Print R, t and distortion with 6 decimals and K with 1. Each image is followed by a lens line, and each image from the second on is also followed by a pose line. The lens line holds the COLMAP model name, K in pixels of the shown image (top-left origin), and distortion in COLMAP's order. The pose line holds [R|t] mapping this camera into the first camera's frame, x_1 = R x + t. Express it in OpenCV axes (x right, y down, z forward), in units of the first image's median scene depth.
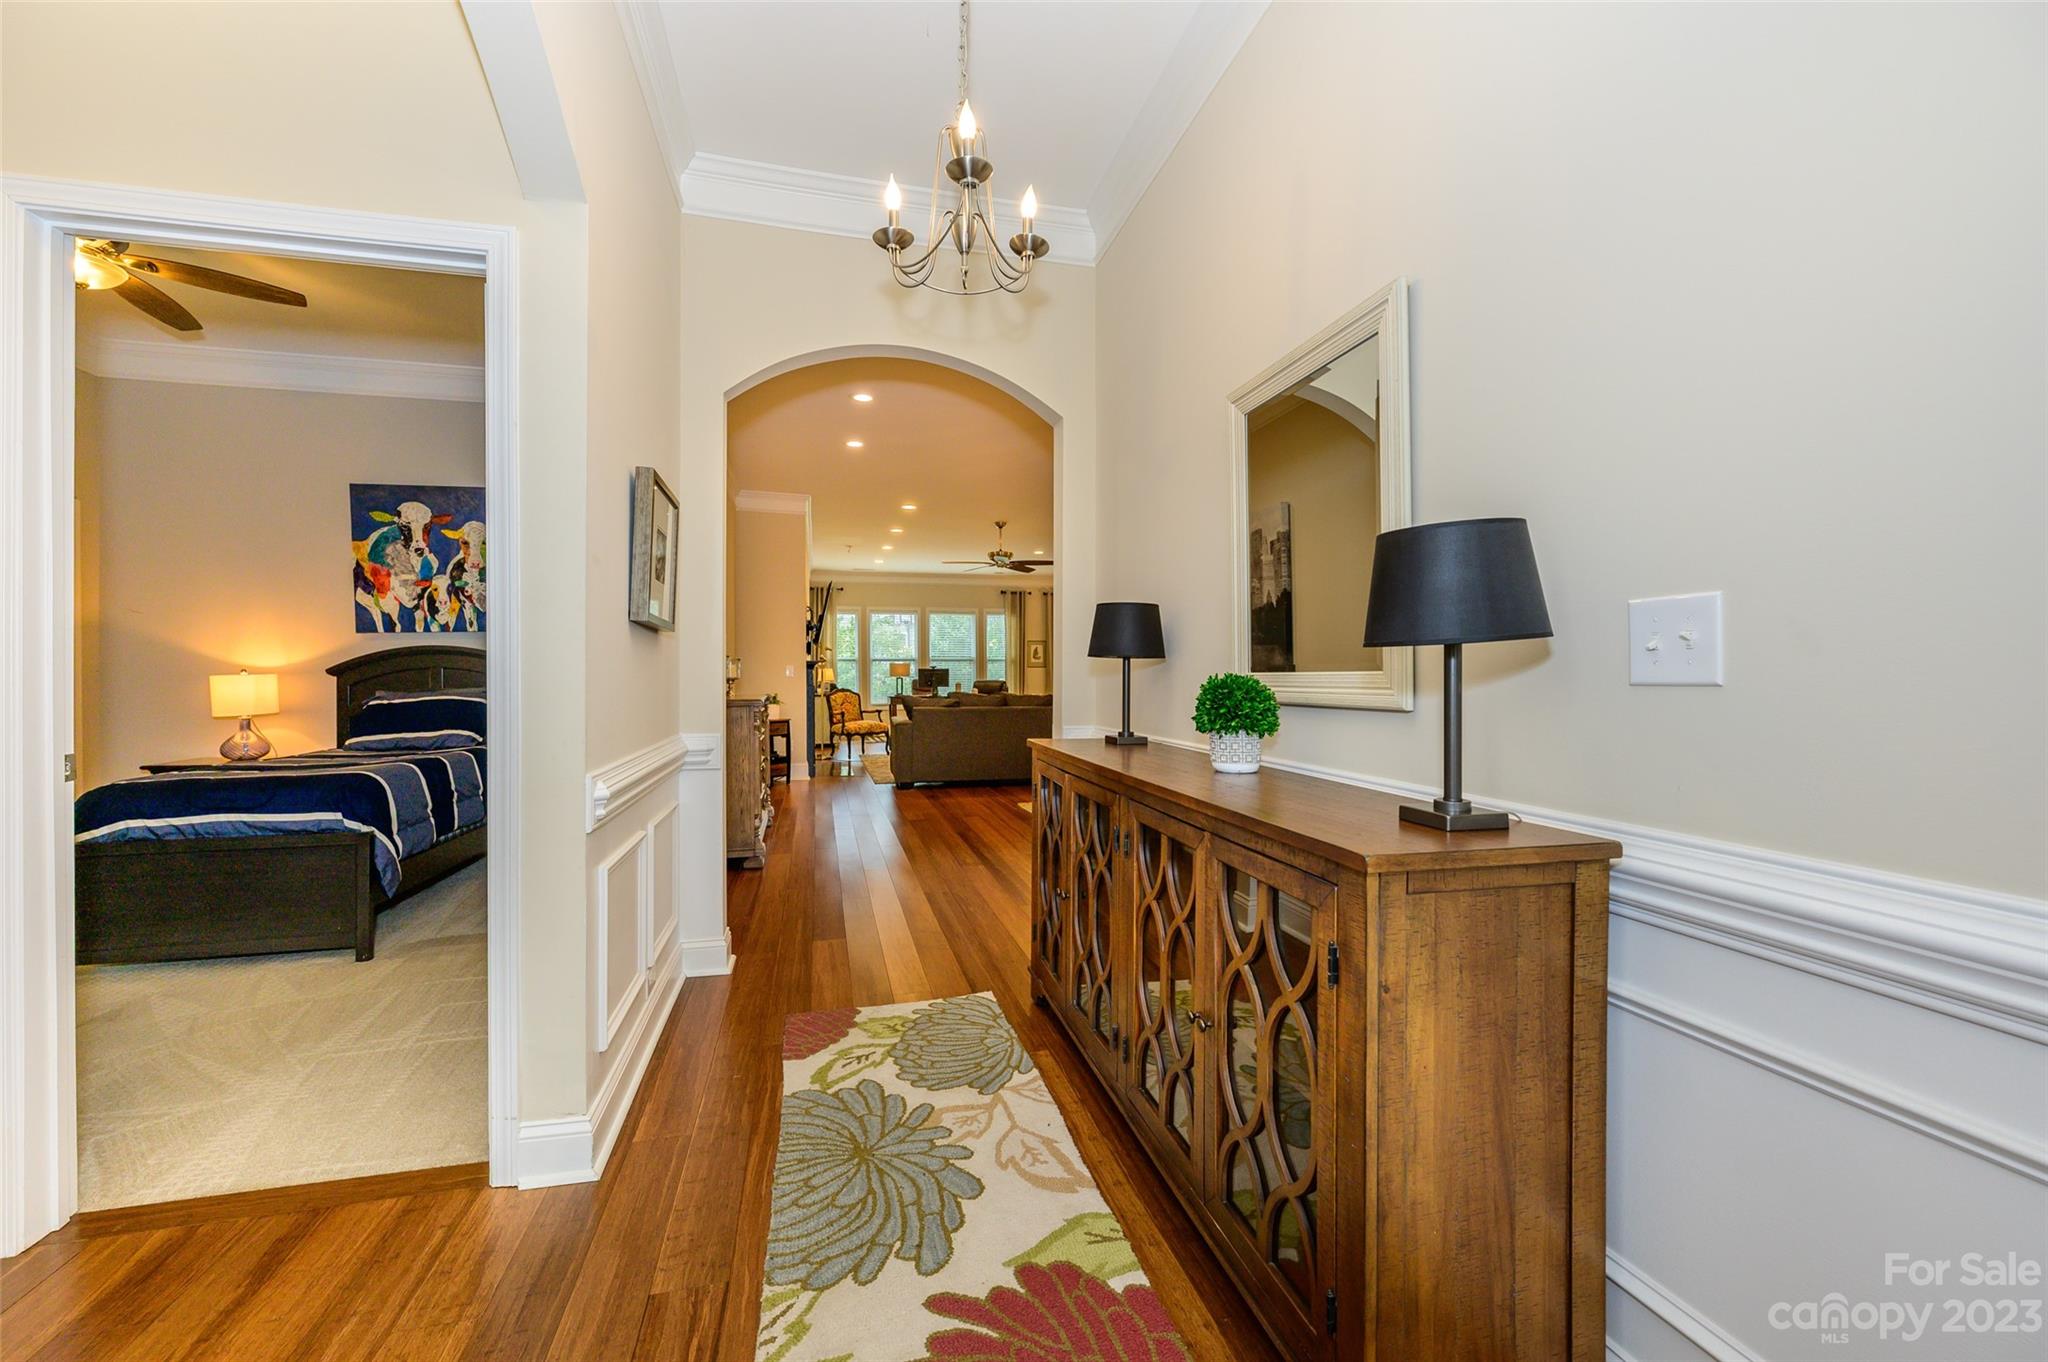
lens RADIAL K [[813.6, 0, 1017.2], [0, 813.6, 676.7], [0, 0, 1]] dist [-0.000233, -0.000162]
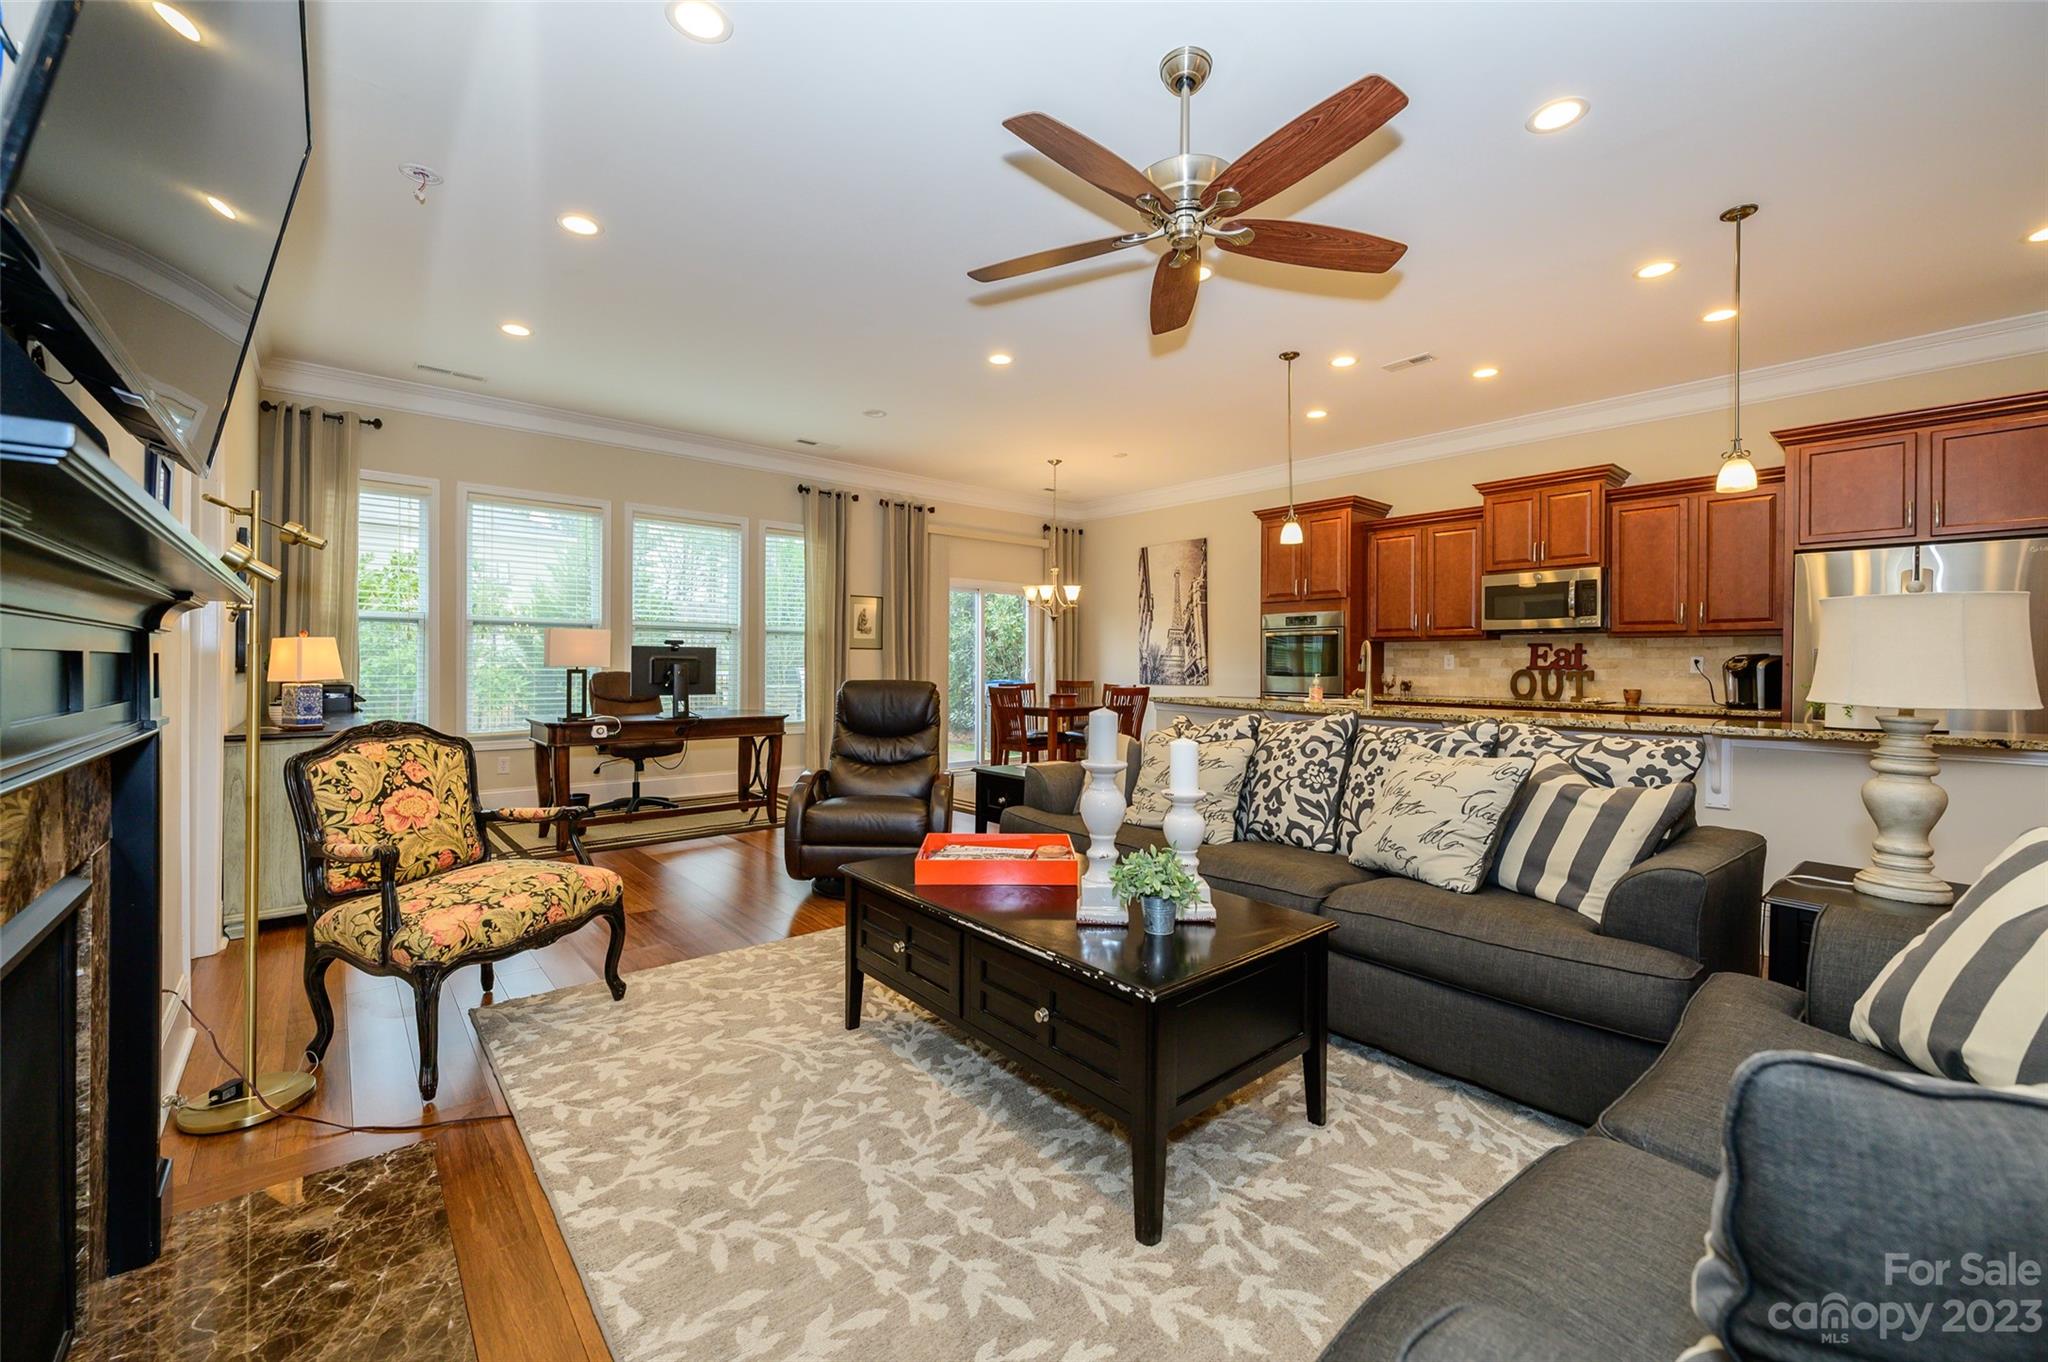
lens RADIAL K [[815.4, 0, 1027.2], [0, 815.4, 665.4], [0, 0, 1]] dist [-0.002056, -0.000233]
pose [[0.893002, 0.007193, 0.449995, -0.117556], [-0.008107, 0.999967, 0.000103, -0.002550], [-0.449979, -0.003740, 0.893031, 0.536987]]
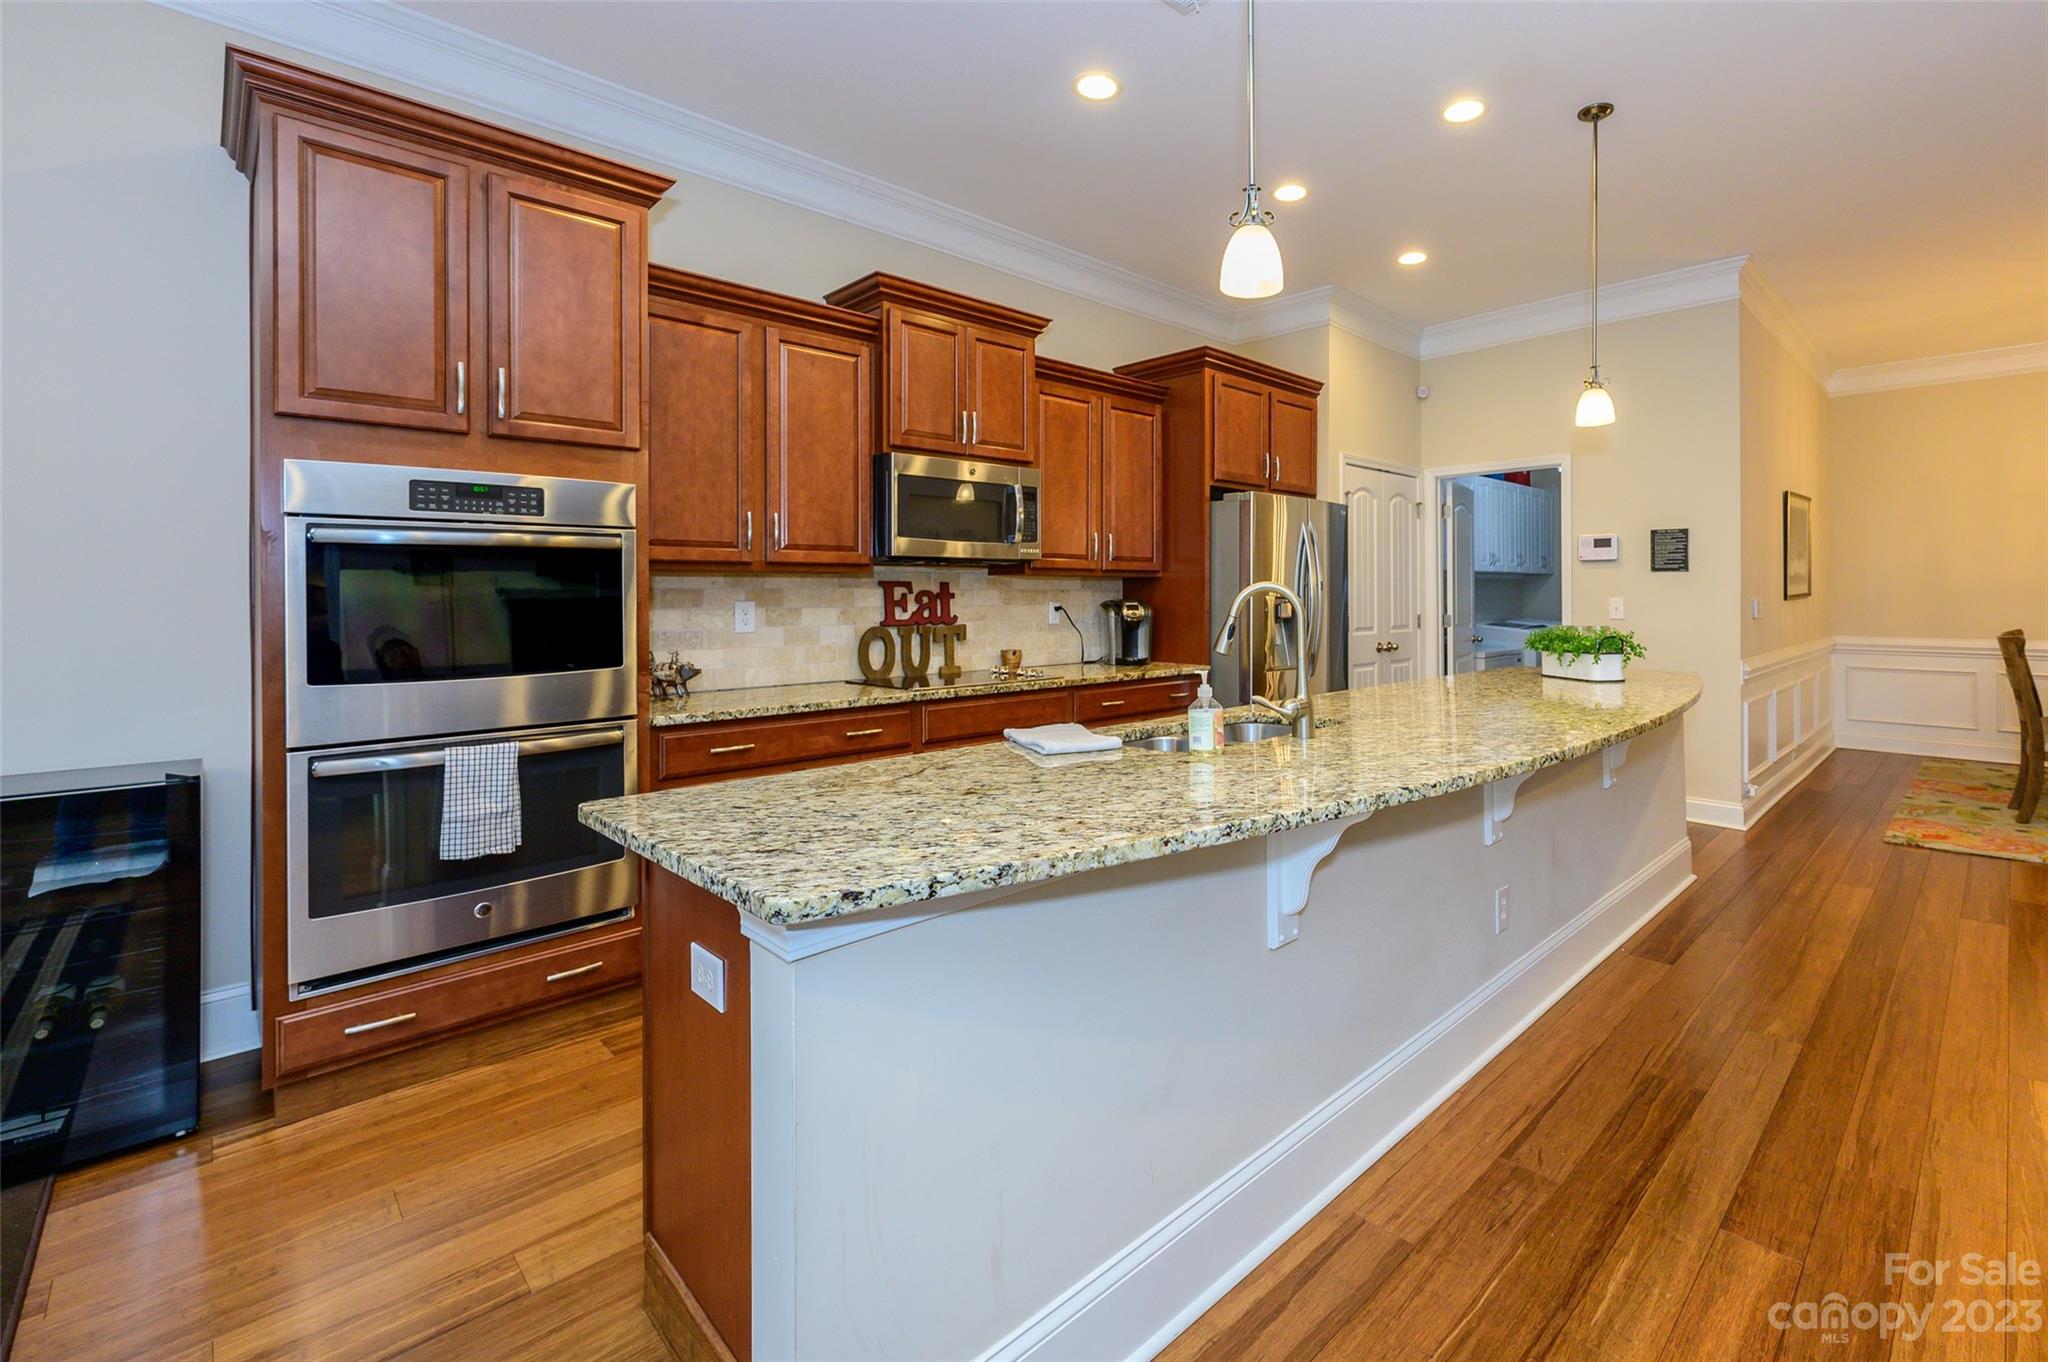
lens RADIAL K [[907.9, 0, 1128.1], [0, 907.9, 590.1], [0, 0, 1]] dist [-0.000438, -0.000323]
pose [[-0.532176, 0.004566, 0.846621, 0.030346], [0.005397, 0.999983, -0.002001, -0.012028], [-0.846617, 0.003504, -0.532192, 0.864184]]
